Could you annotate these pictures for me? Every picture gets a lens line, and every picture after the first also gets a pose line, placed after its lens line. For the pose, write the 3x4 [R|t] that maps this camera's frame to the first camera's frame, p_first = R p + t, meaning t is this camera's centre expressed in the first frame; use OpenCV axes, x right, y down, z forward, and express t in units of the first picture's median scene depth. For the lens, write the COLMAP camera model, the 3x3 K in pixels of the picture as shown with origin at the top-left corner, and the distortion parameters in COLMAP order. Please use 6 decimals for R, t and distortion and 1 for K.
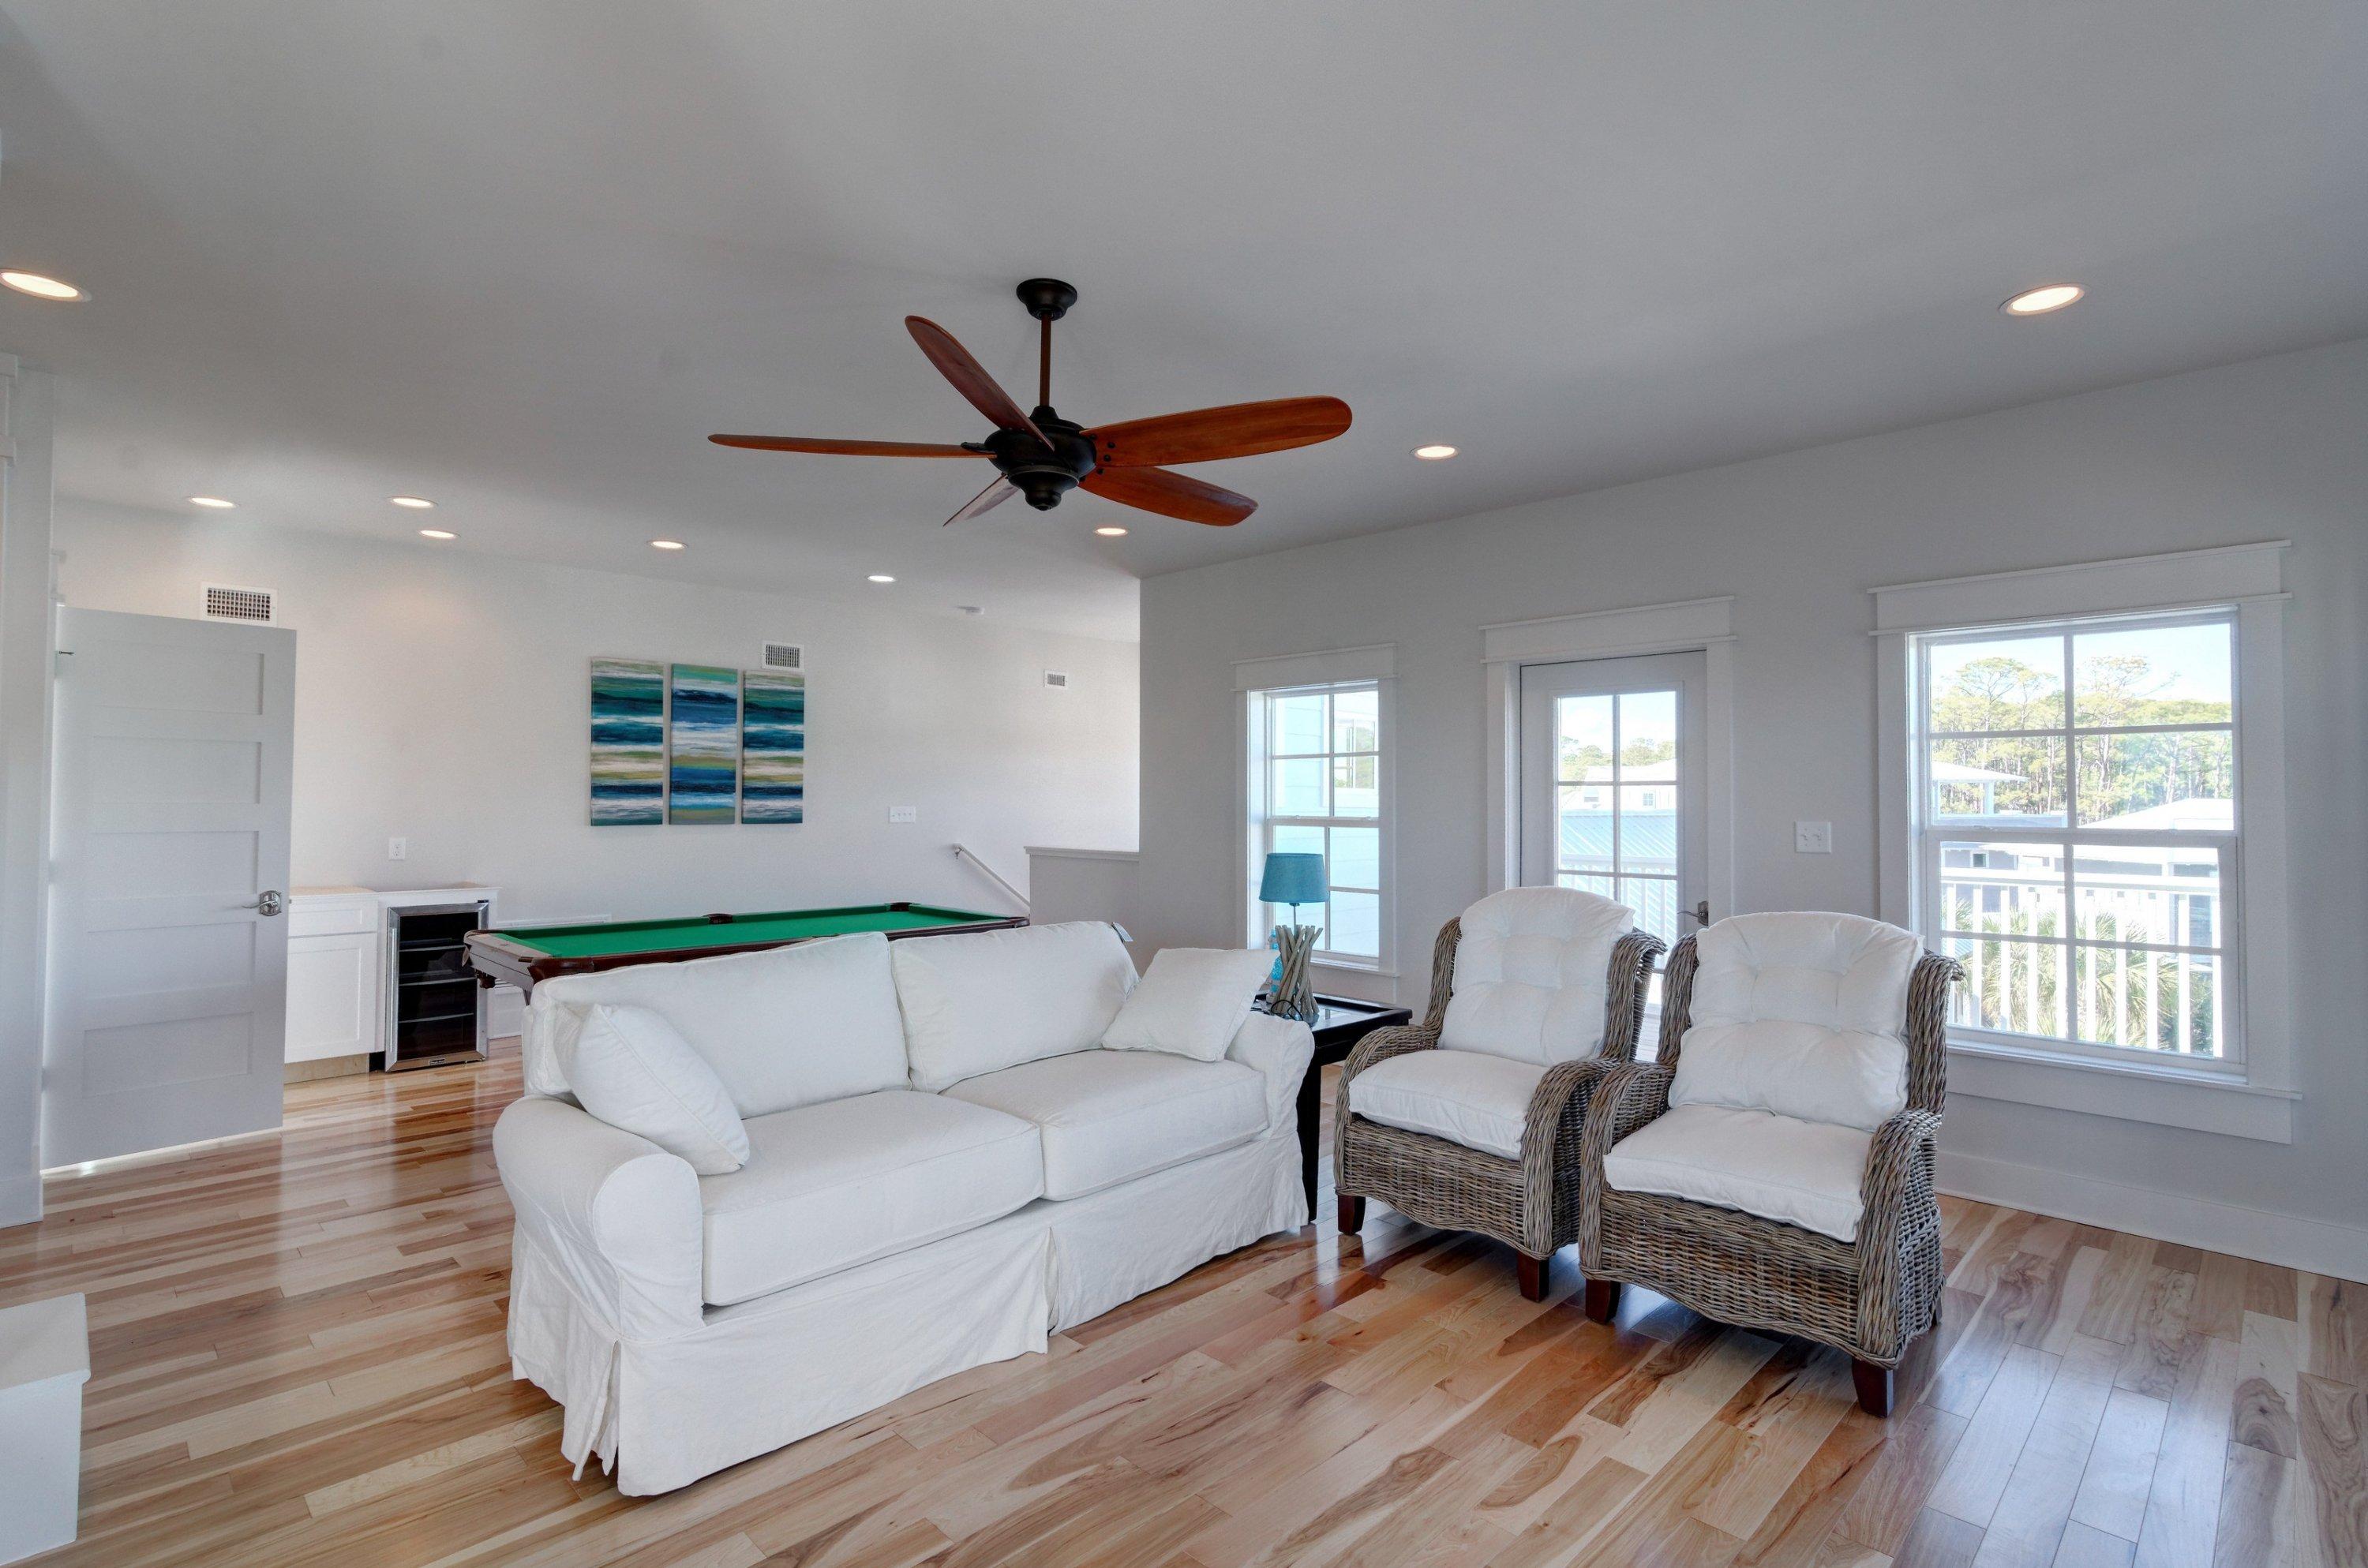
lens RADIAL K [[1125.4, 0, 1175.9], [0, 1125.4, 770.9], [0, 0, 1]] dist [0.005974, -0.000021]
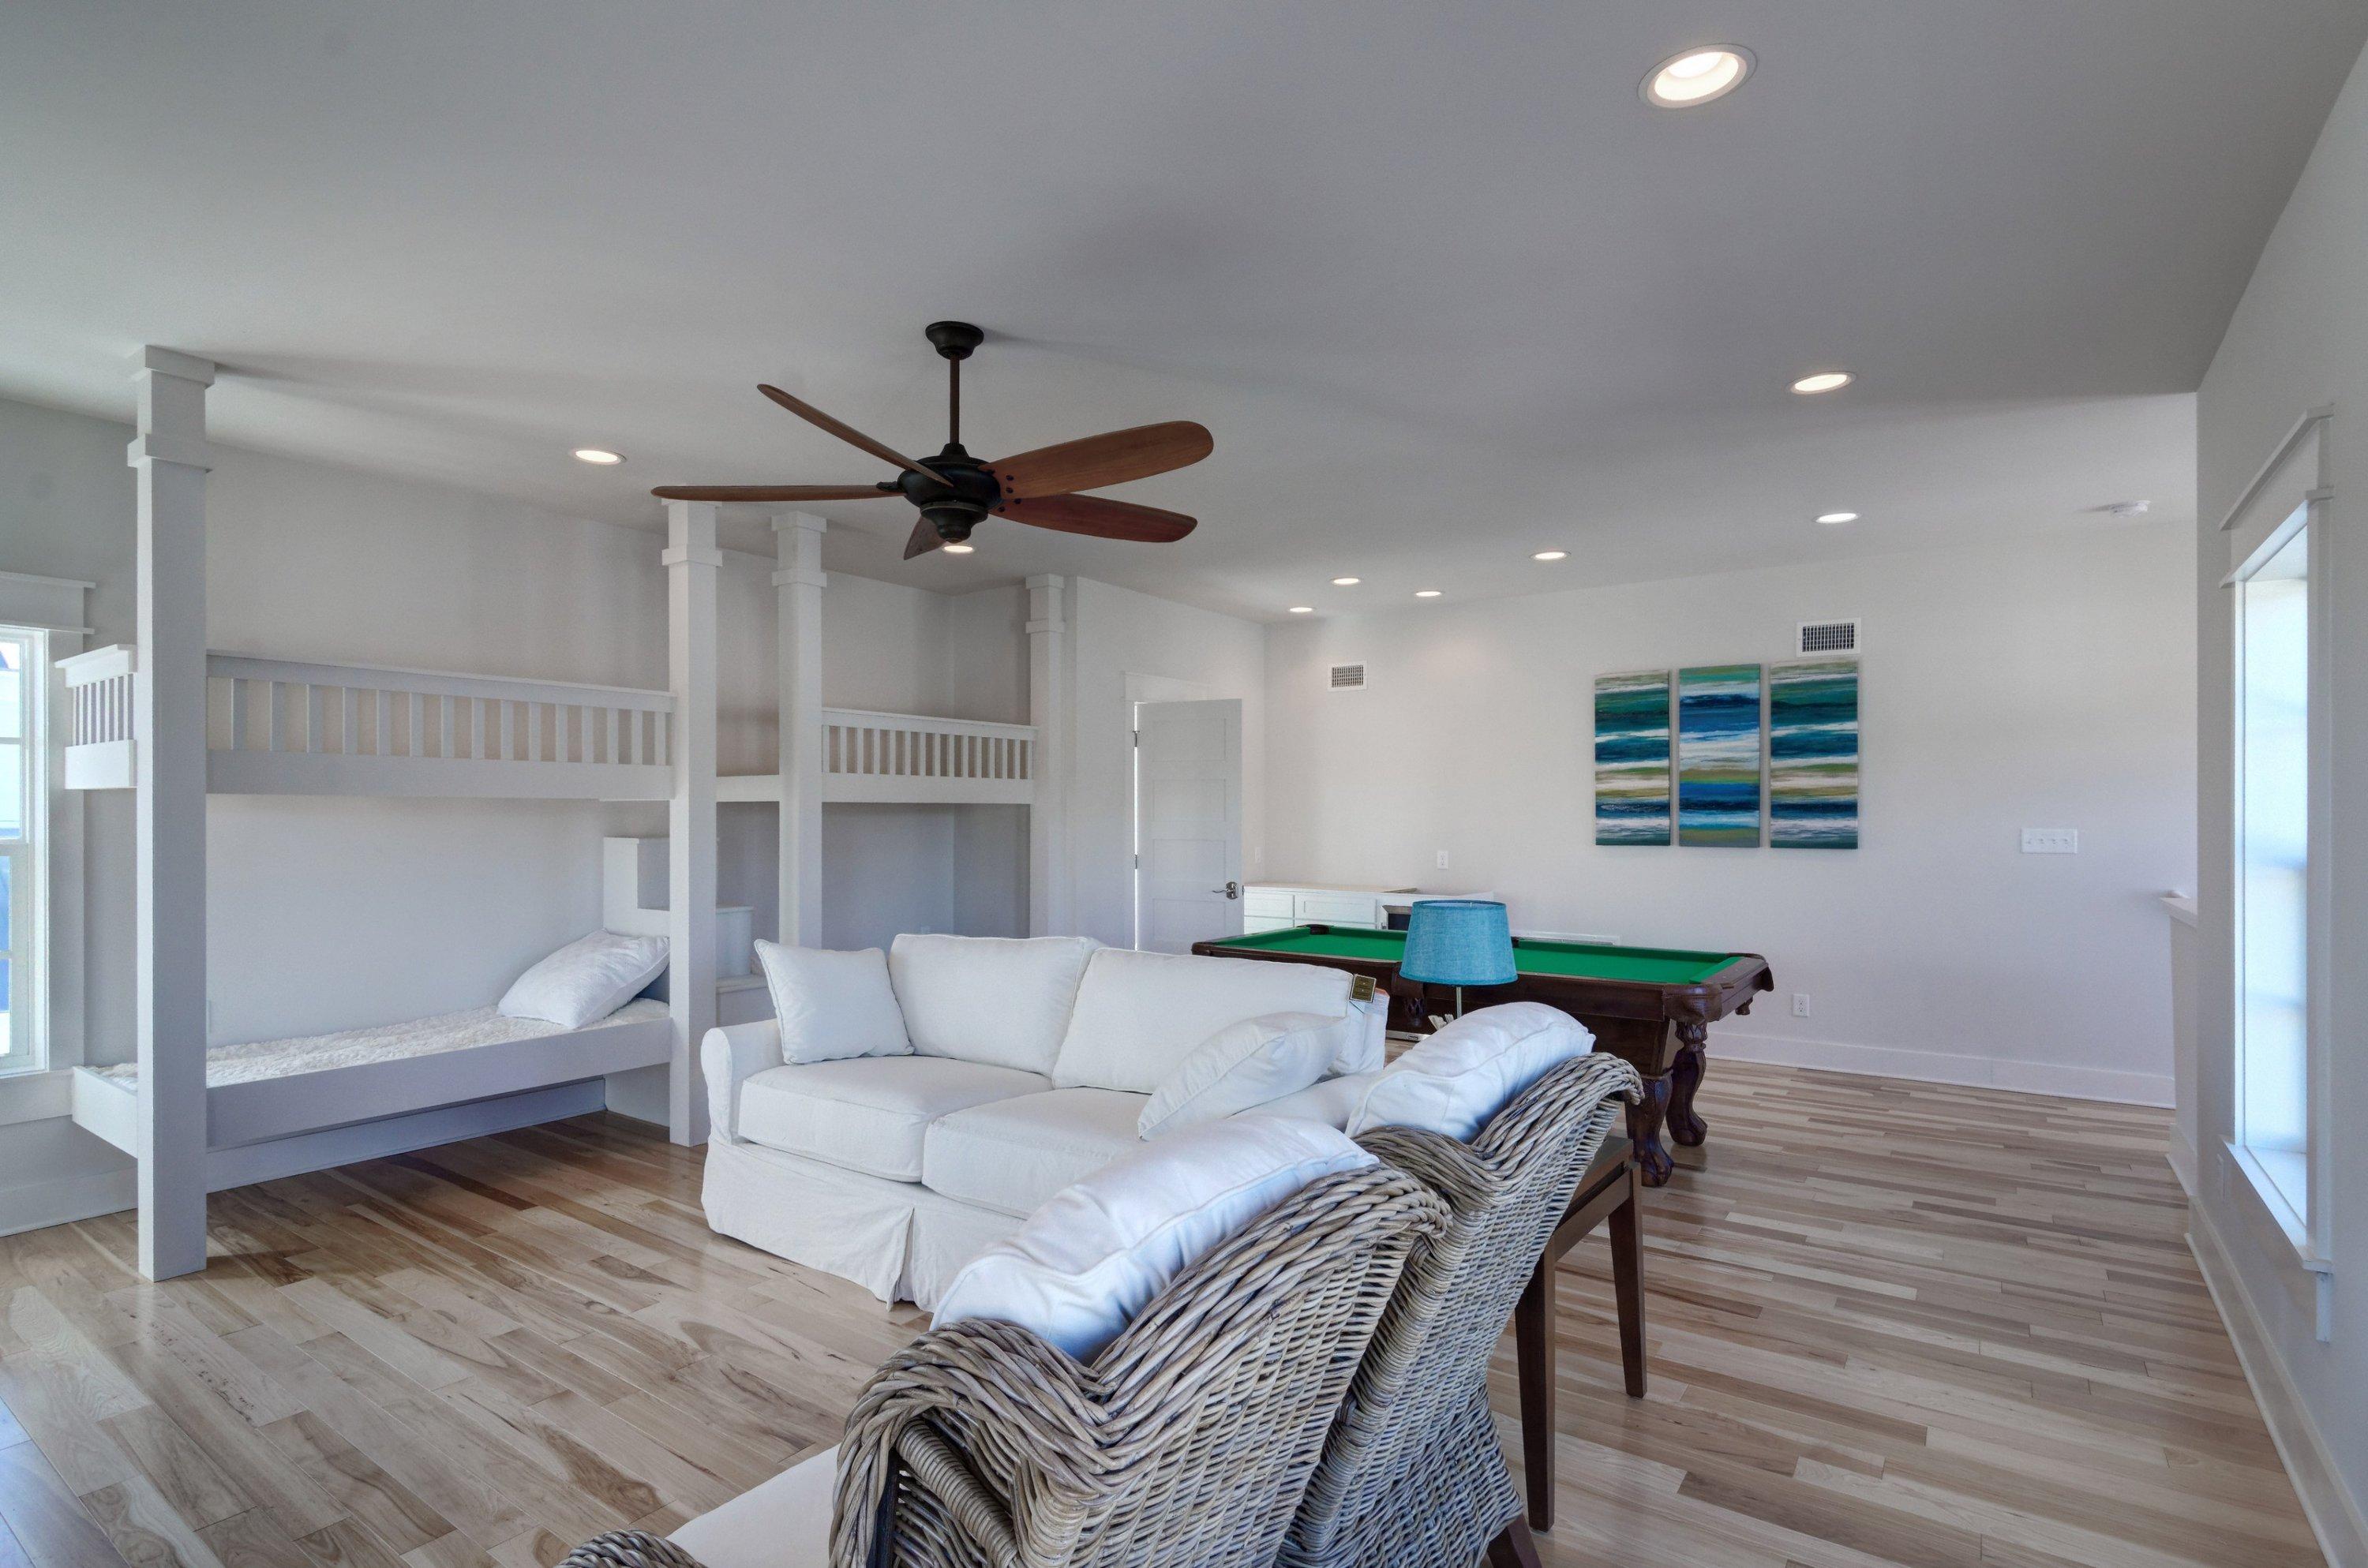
lens RADIAL K [[1170.4, 0, 1146.2], [0, 1170.4, 814.7], [0, 0, 1]] dist [0.008504, -0.000126]
pose [[0.147934, -0.003462, -0.988991, 0.425808], [0.025881, 0.999665, 0.000372, 0.010819], [0.988659, -0.025651, 0.147974, 0.430169]]
